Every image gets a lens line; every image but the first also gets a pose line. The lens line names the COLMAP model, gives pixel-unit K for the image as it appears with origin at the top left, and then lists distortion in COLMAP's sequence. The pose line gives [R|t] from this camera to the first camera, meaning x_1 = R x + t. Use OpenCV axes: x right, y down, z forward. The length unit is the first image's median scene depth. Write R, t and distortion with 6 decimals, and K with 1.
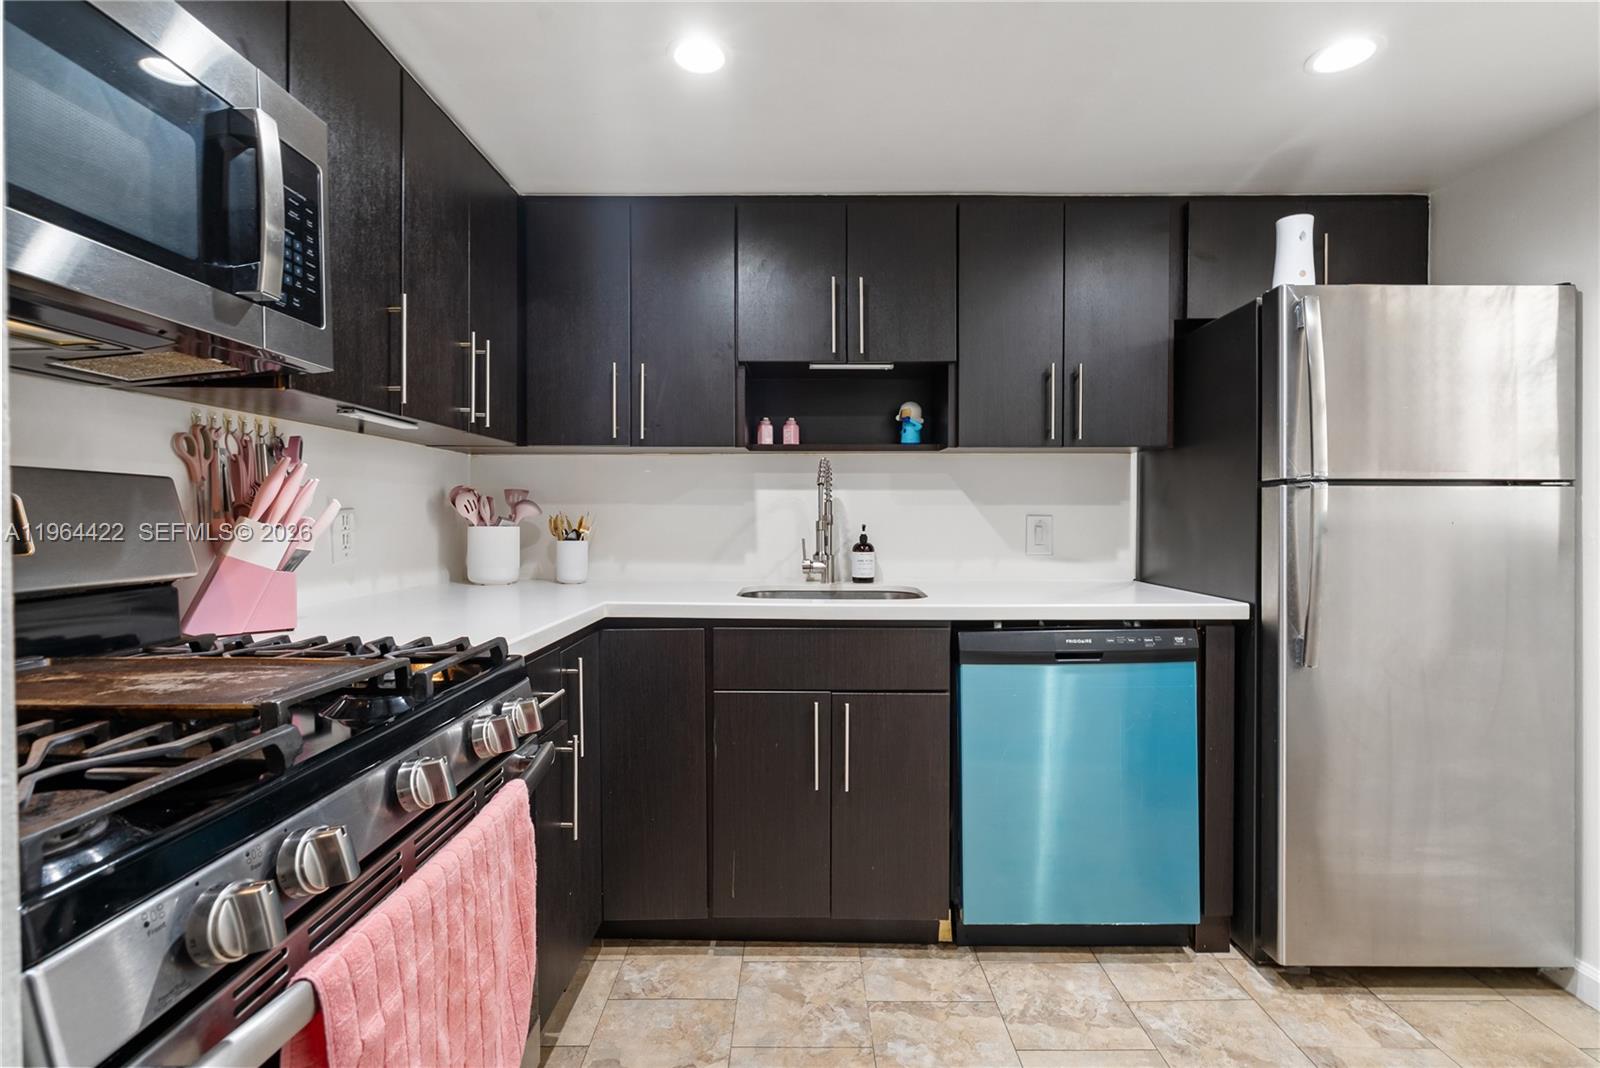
lens RADIAL K [[719.8, 0, 800.0], [0, 719.8, 534.0], [0, 0, 1]] dist [0.003212, 0.000466]
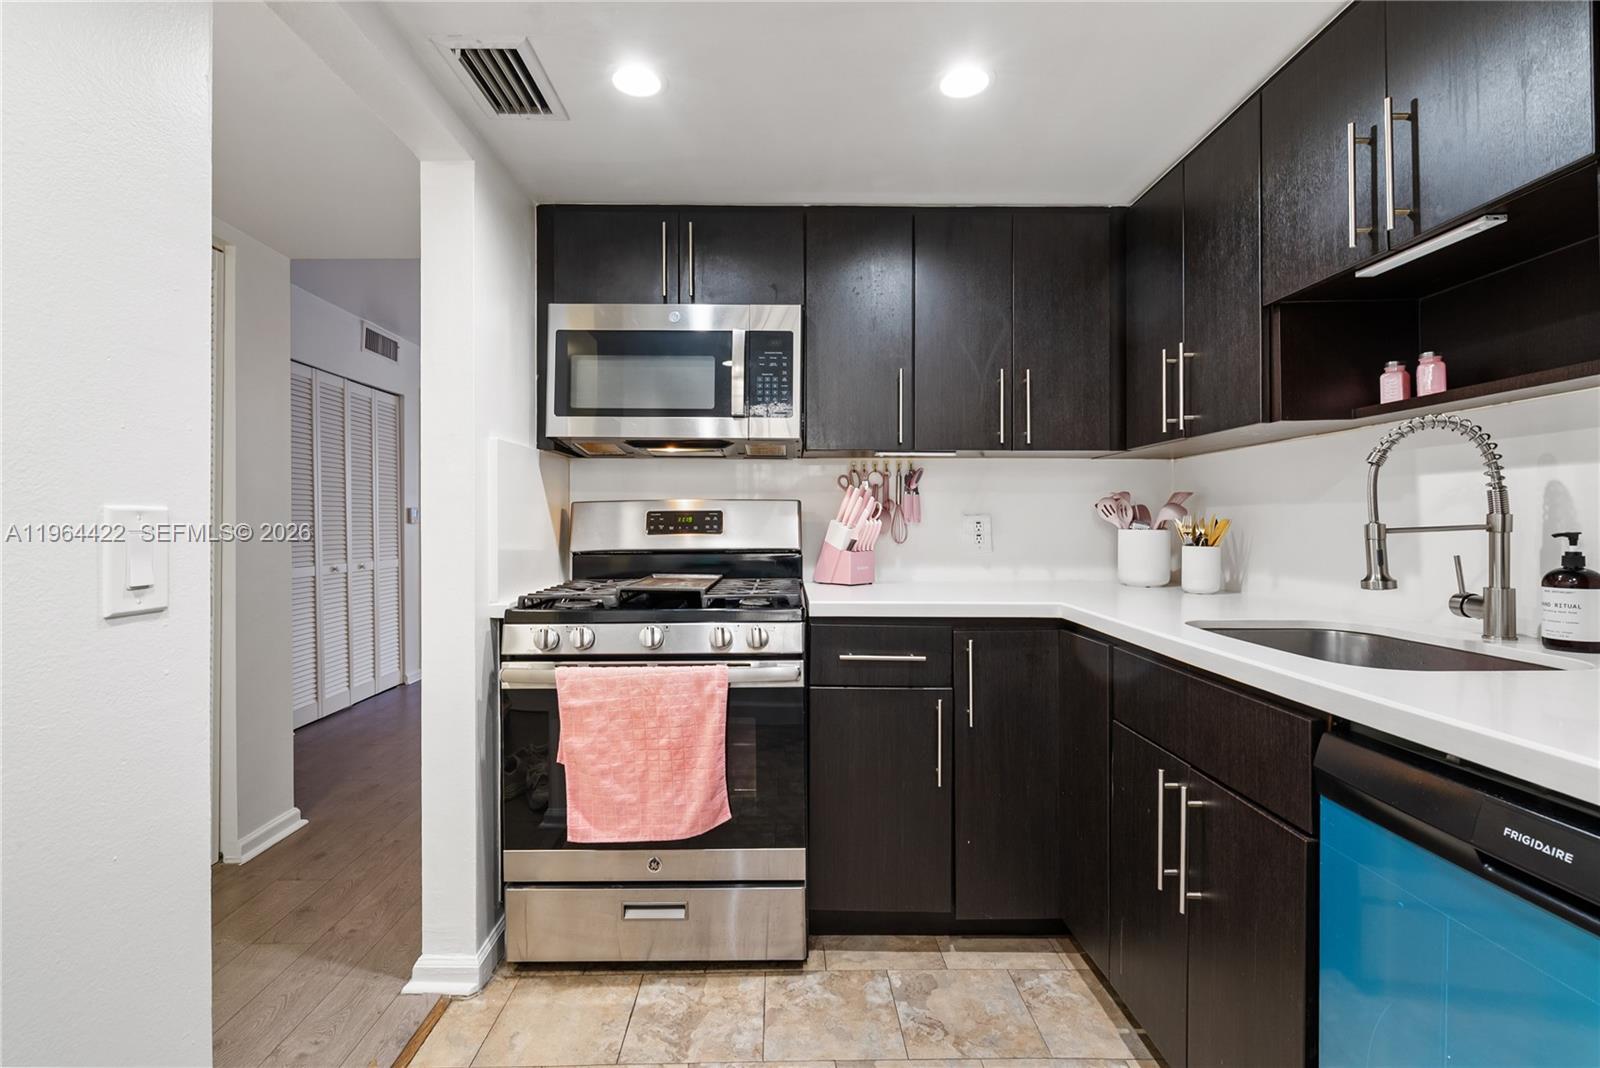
lens RADIAL K [[731.2, 0, 790.6], [0, 731.2, 523.2], [0, 0, 1]] dist [-0.002252, 0.000661]
pose [[0.008151, -0.000035, -0.999967, 0.742082], [-0.027292, 0.999627, -0.000257, -0.005524], [0.999594, 0.027293, 0.008147, 0.595328]]
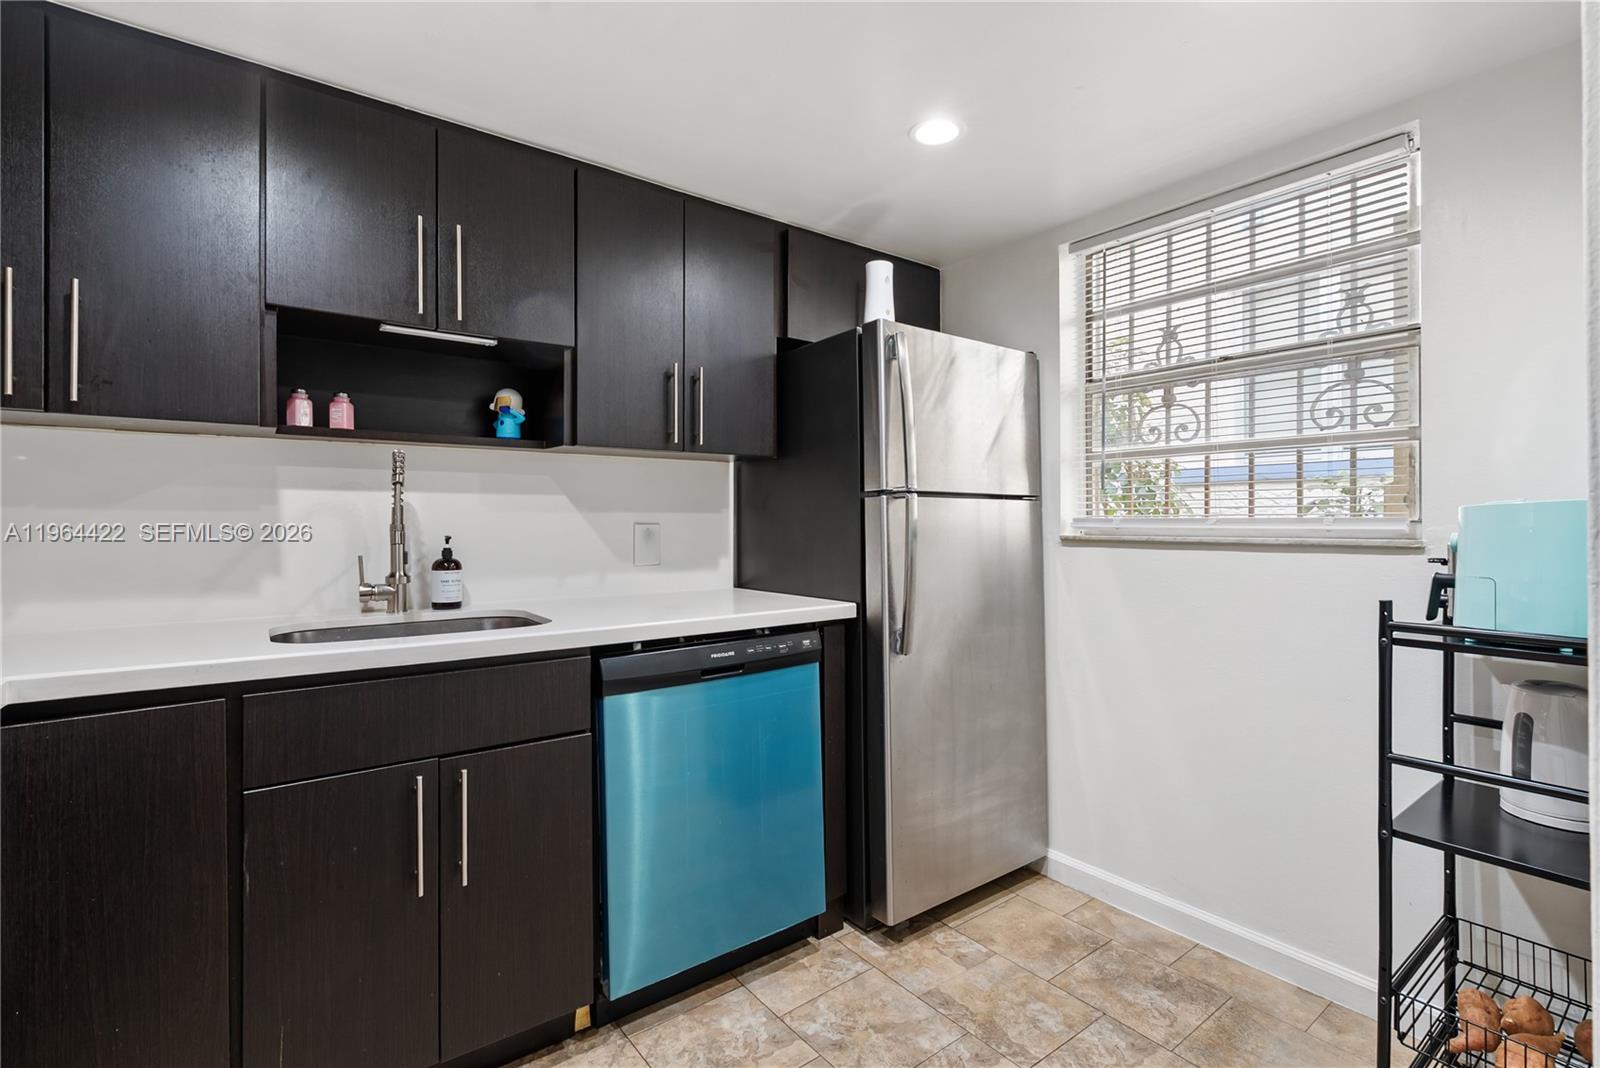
lens RADIAL K [[731.2, 0, 790.6], [0, 731.2, 523.2], [0, 0, 1]] dist [-0.002252, 0.000661]
pose [[0.799291, -0.003432, 0.600934, -0.120273], [0.019847, 0.999589, -0.020689, -0.003667], [-0.600616, 0.028463, 0.799030, 0.159889]]
